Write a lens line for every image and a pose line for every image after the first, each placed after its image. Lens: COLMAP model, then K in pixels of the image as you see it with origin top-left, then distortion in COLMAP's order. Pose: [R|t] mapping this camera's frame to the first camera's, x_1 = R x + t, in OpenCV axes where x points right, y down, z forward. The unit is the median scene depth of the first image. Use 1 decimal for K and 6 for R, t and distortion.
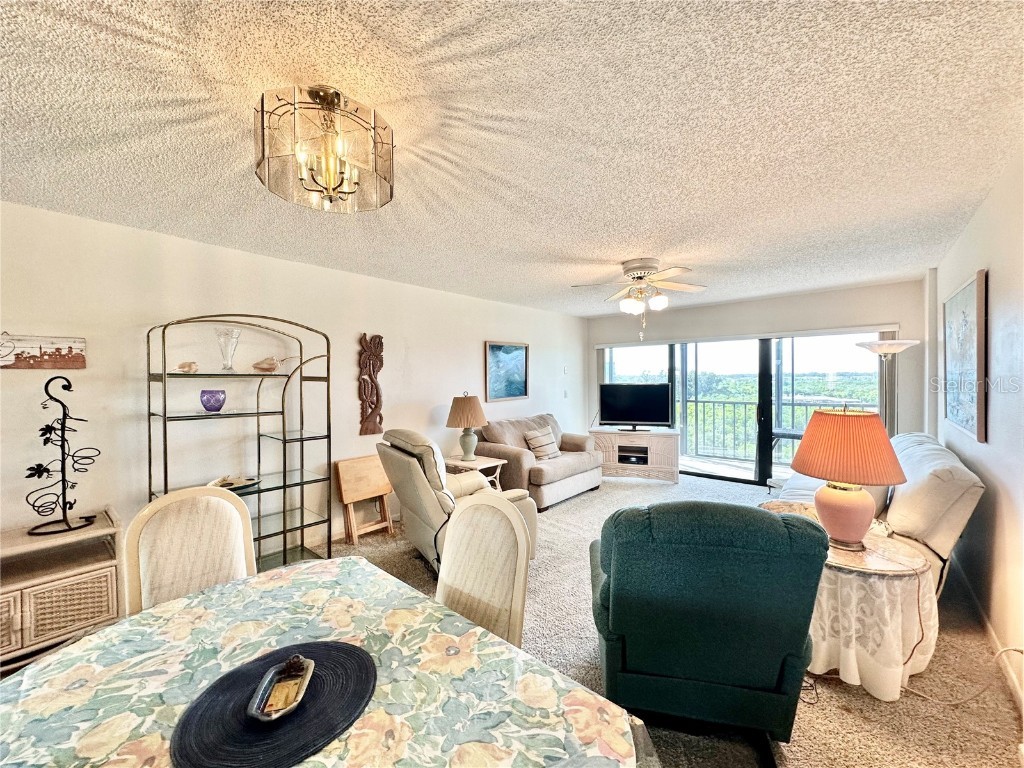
lens RADIAL K [[409.0, 0, 512.0], [0, 409.0, 384.0], [0, 0, 1]] dist [-0.002037, 0.000305]
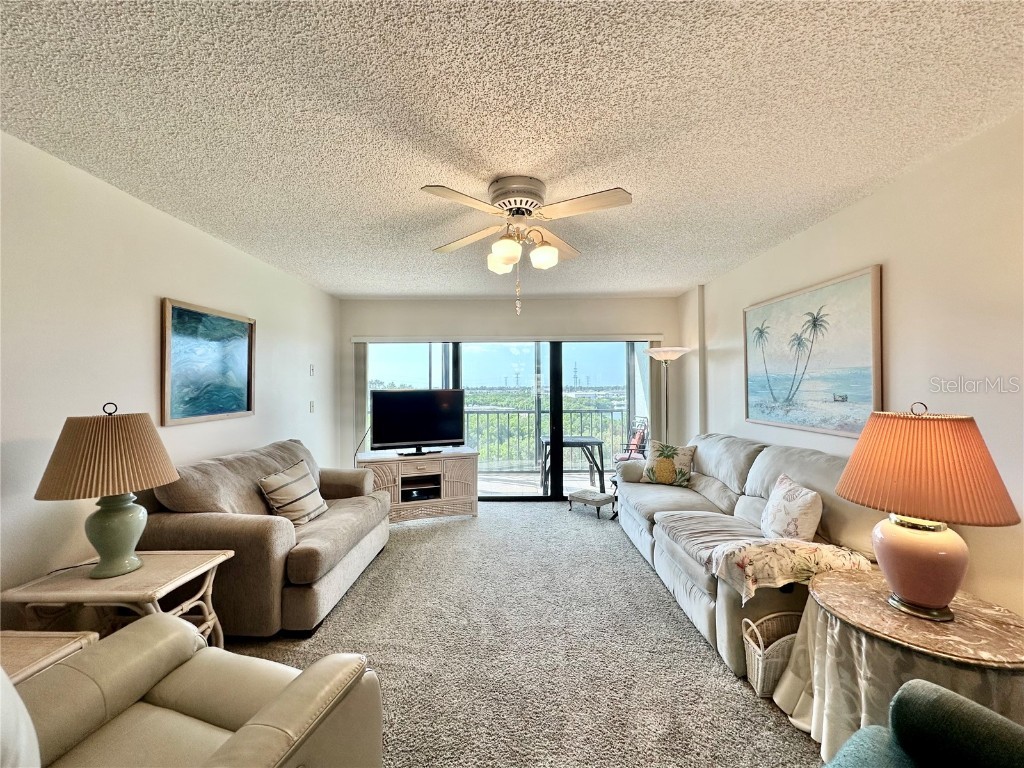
lens RADIAL K [[409.0, 0, 512.0], [0, 409.0, 384.0], [0, 0, 1]] dist [-0.002037, 0.000305]
pose [[0.760666, 0.011445, 0.649042, -0.061834], [0.009209, 0.999554, -0.028419, 0.012126], [-0.649078, 0.027594, 0.760221, 0.365416]]
